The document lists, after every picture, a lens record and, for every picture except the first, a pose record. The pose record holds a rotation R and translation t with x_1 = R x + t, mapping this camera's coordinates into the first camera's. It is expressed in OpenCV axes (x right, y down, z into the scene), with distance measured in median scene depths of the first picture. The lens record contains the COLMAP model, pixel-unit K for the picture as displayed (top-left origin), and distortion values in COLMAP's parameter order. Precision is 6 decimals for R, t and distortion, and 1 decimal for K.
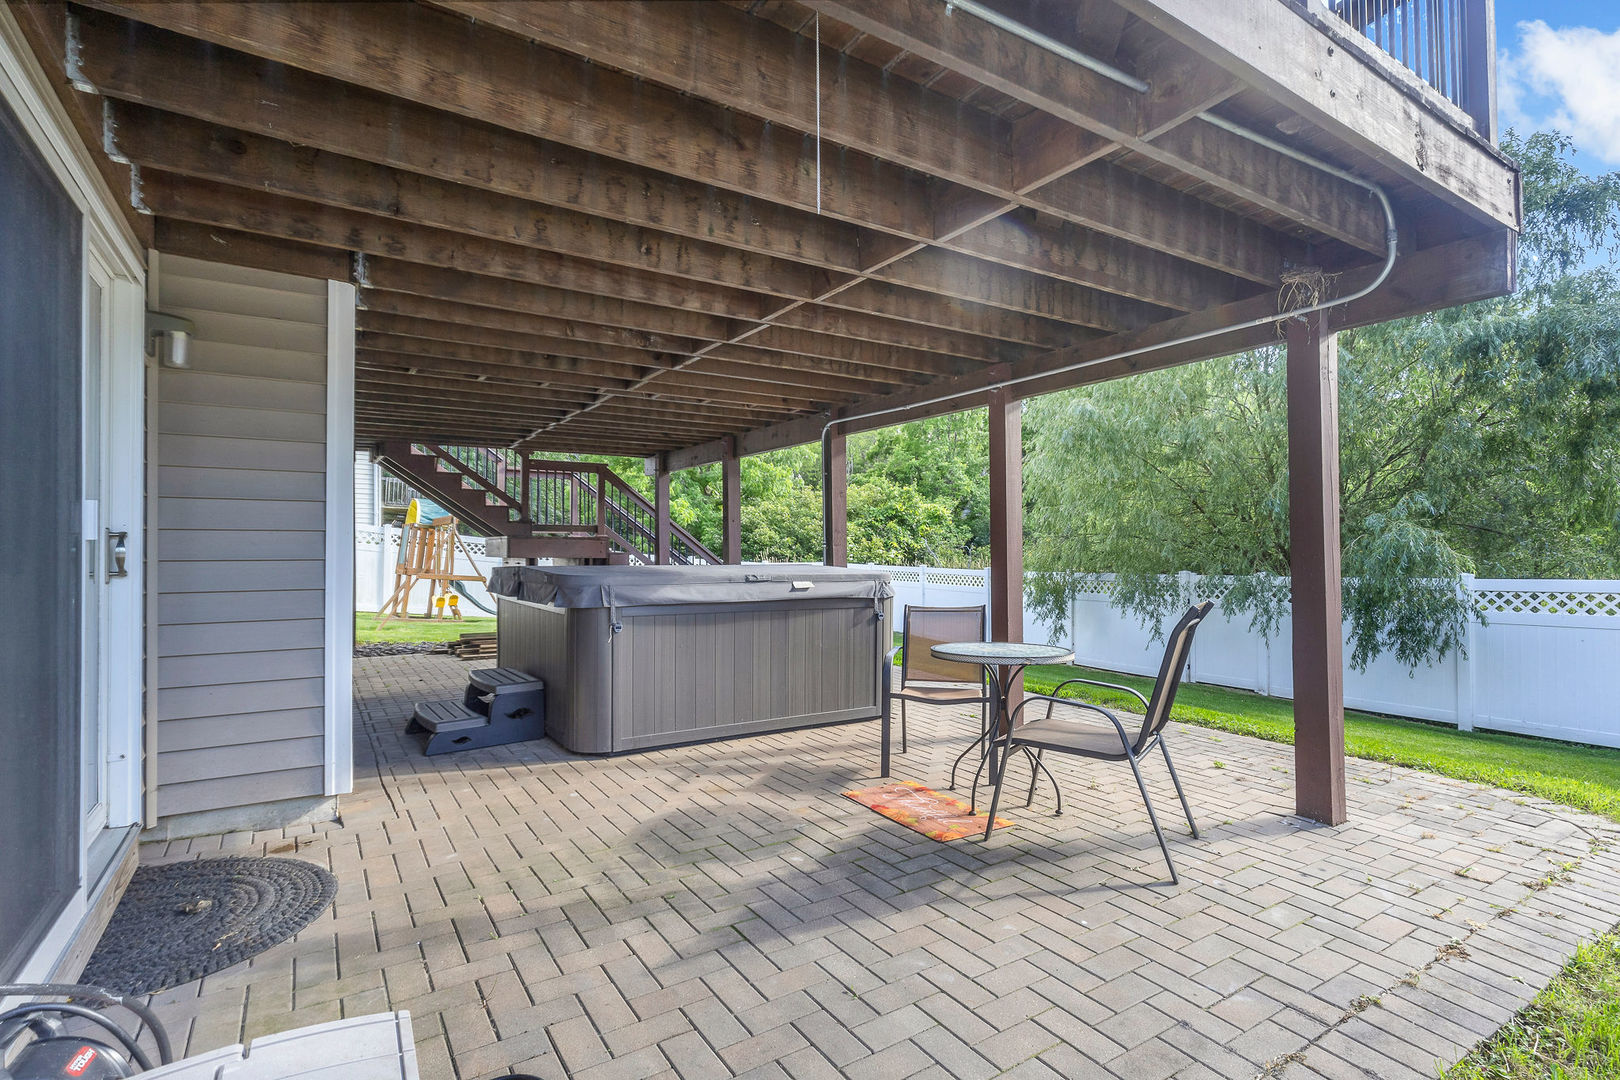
lens RADIAL K [[750.8, 0, 805.5], [0, 750.8, 546.4], [0, 0, 1]] dist [0.002188, 0.001278]
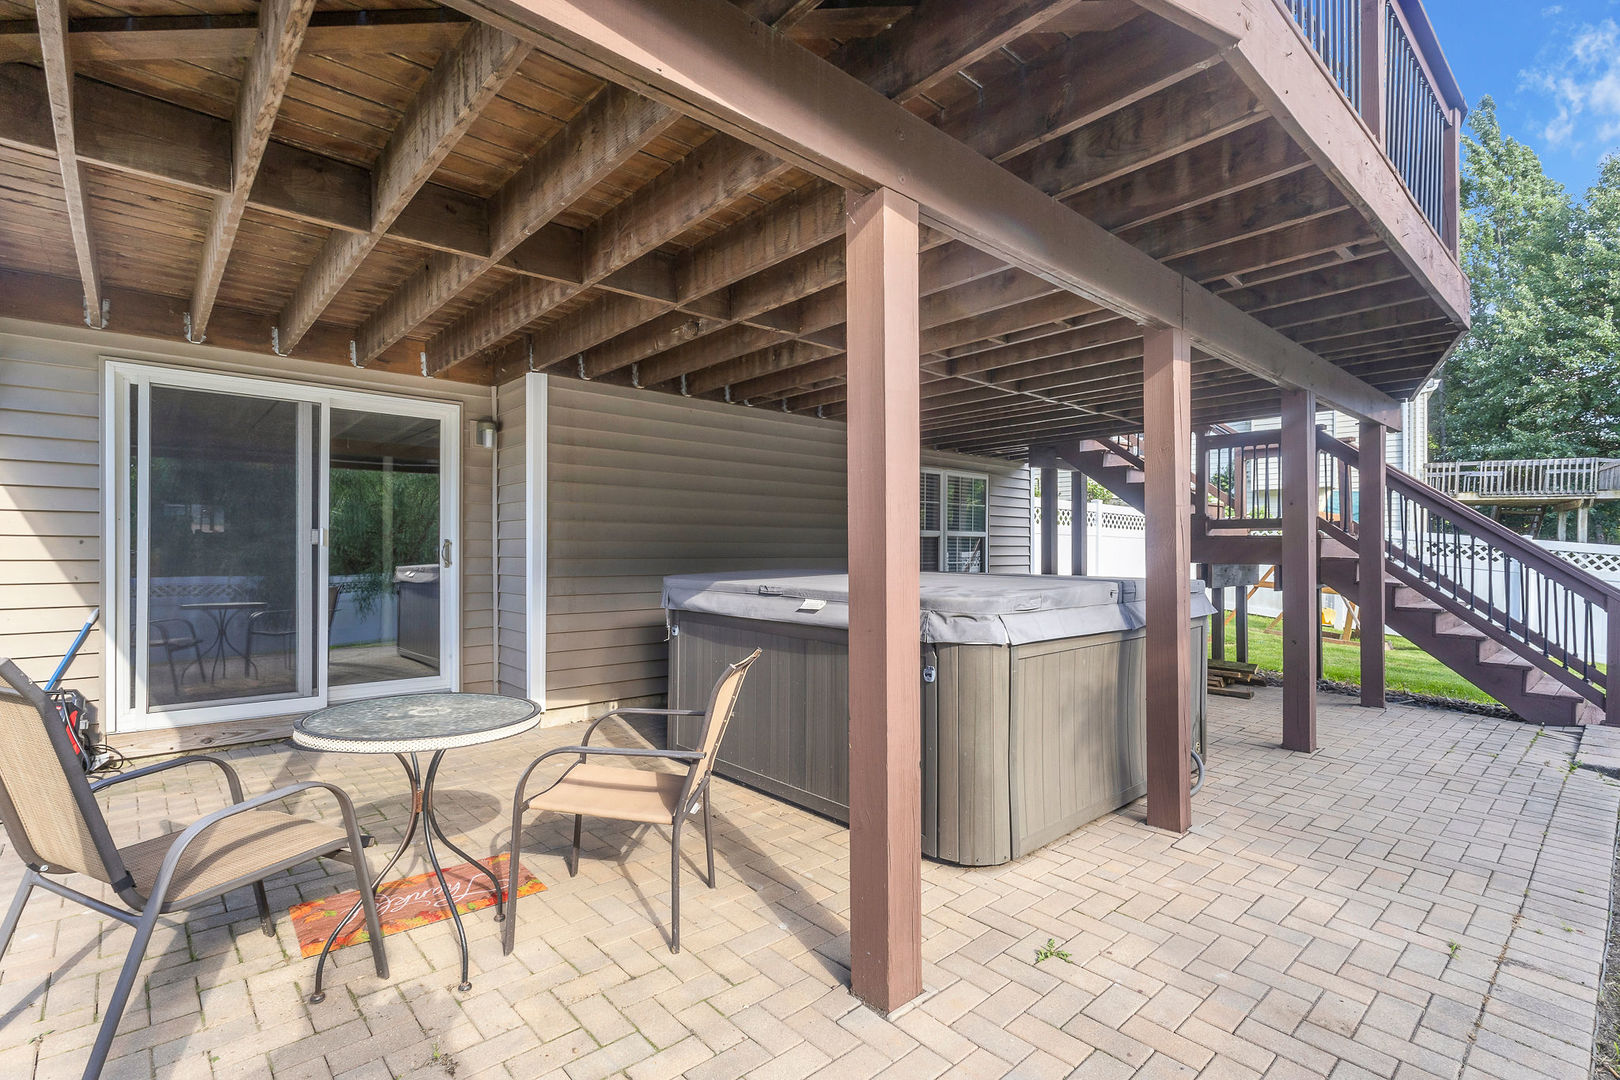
lens RADIAL K [[750.8, 0, 805.5], [0, 750.8, 546.4], [0, 0, 1]] dist [0.002188, 0.001278]
pose [[0.146856, -0.001114, -0.989157, 0.686091], [0.003933, 0.999992, -0.000542, -0.002104], [0.989150, -0.003810, 0.146859, 0.908169]]
